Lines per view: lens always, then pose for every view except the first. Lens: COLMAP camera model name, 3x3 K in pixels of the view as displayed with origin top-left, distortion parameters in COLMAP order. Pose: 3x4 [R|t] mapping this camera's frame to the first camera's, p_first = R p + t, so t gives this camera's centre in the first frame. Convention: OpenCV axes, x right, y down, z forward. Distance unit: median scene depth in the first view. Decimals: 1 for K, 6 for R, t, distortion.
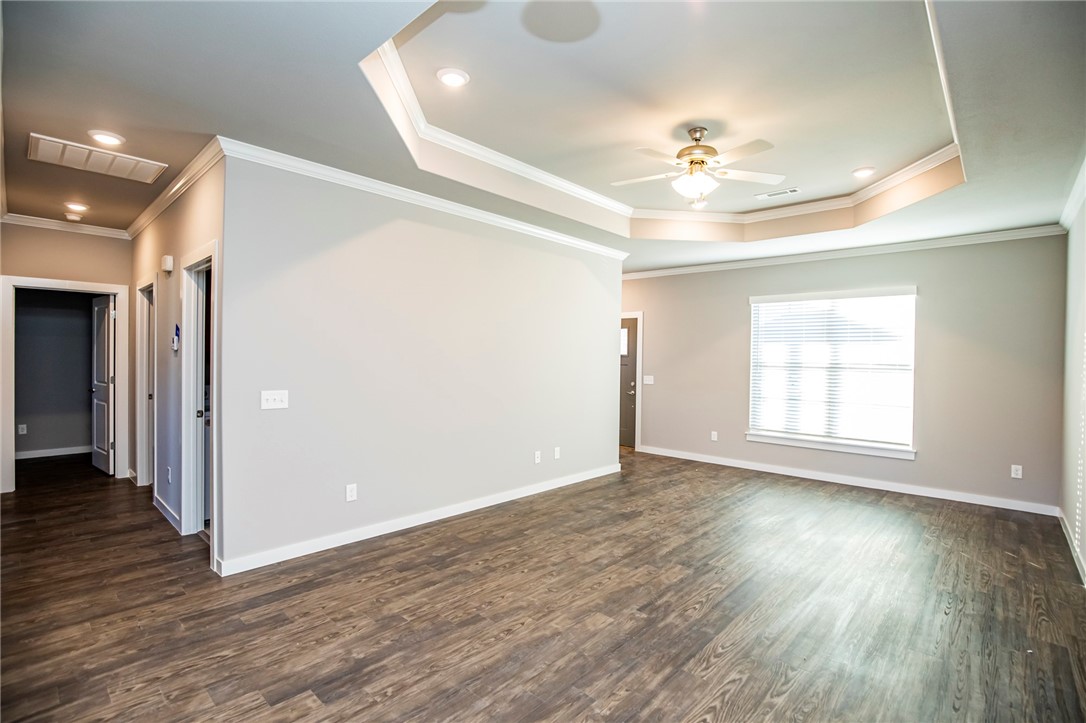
lens RADIAL K [[505.0, 0, 558.5], [0, 505.0, 367.0], [0, 0, 1]] dist [-0.025469, 0.002466]
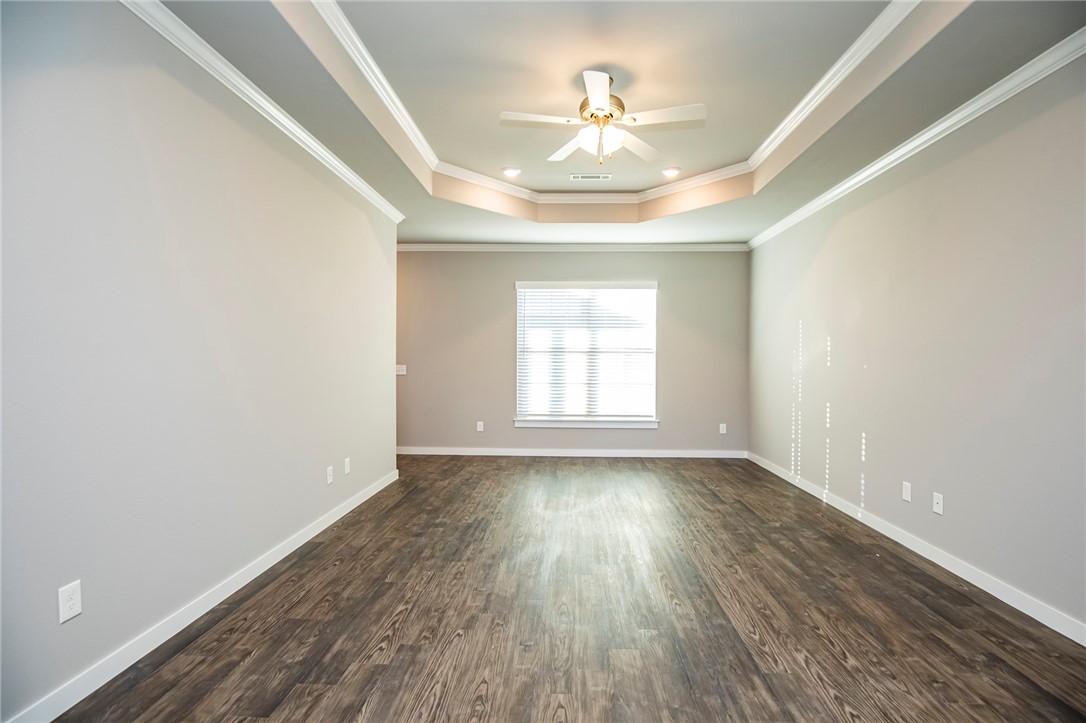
lens RADIAL K [[505.0, 0, 553.6], [0, 505.0, 367.2], [0, 0, 1]] dist [-0.025469, 0.002466]
pose [[0.764838, -0.022263, 0.643838, -0.298603], [0.018340, 0.999750, 0.012783, 0.025131], [-0.643962, 0.002031, 0.765055, 0.287804]]
